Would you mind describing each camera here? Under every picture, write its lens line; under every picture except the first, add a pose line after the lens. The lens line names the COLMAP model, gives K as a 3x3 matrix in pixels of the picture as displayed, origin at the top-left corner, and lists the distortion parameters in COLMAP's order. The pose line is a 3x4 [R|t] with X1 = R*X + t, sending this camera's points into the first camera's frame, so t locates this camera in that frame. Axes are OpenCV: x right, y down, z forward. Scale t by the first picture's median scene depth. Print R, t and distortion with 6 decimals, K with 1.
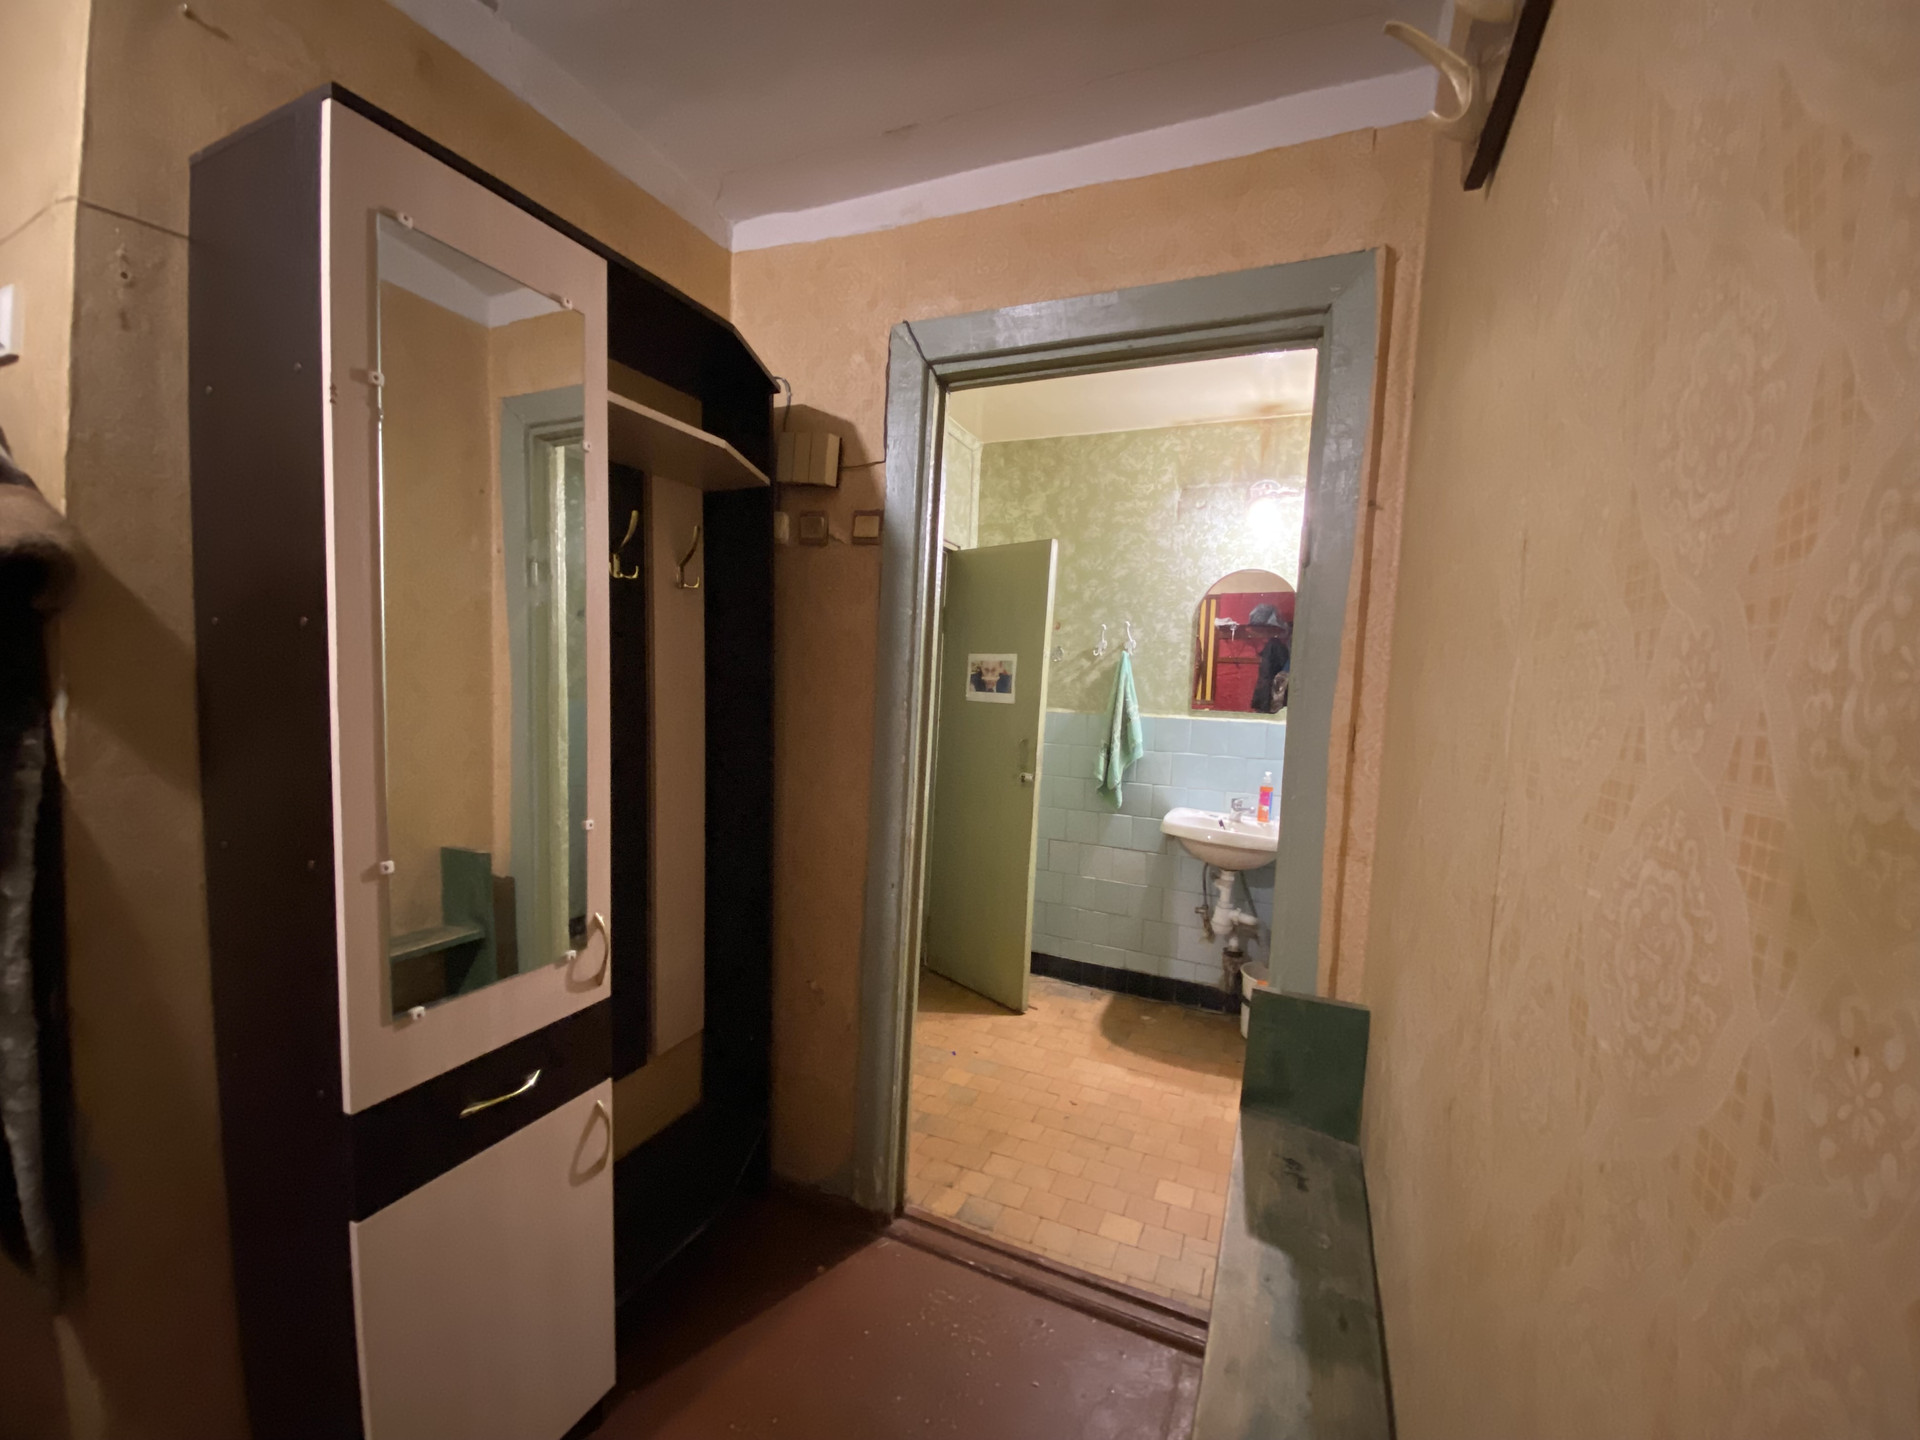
lens RADIAL K [[781.4, 0, 960.1], [0, 781.4, 721.8], [0, 0, 1]] dist [0.040023, -0.031915]
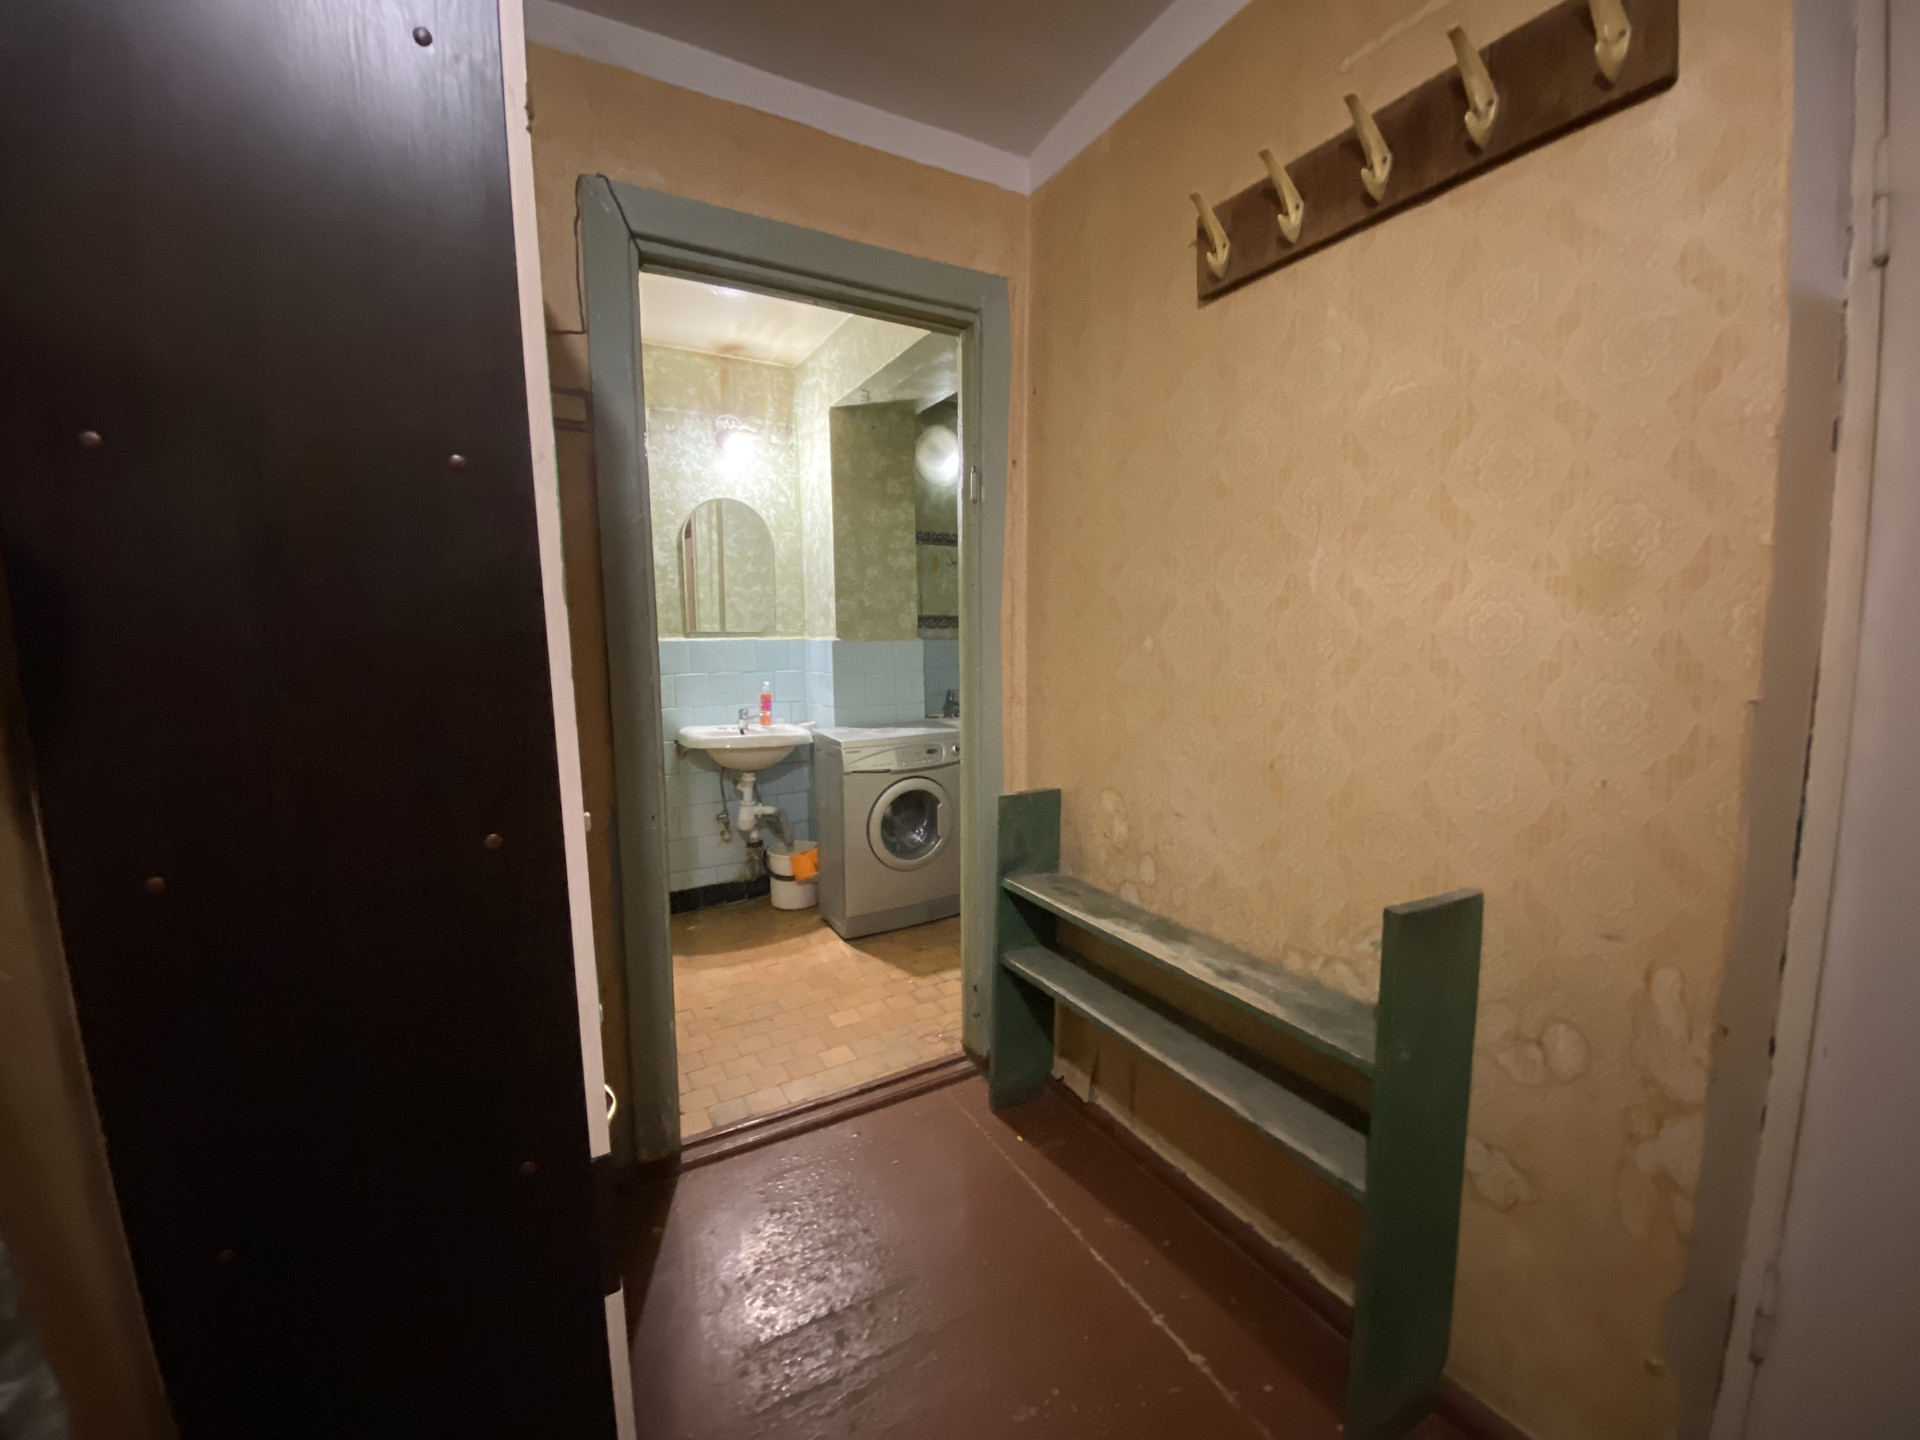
lens RADIAL K [[781.4, 0, 960.1], [0, 781.4, 721.8], [0, 0, 1]] dist [0.040023, -0.031915]
pose [[0.593536, -0.143068, 0.791989, -0.469928], [0.081678, 0.989700, 0.117572, 0.014963], [-0.800652, -0.005096, 0.599108, 0.120049]]
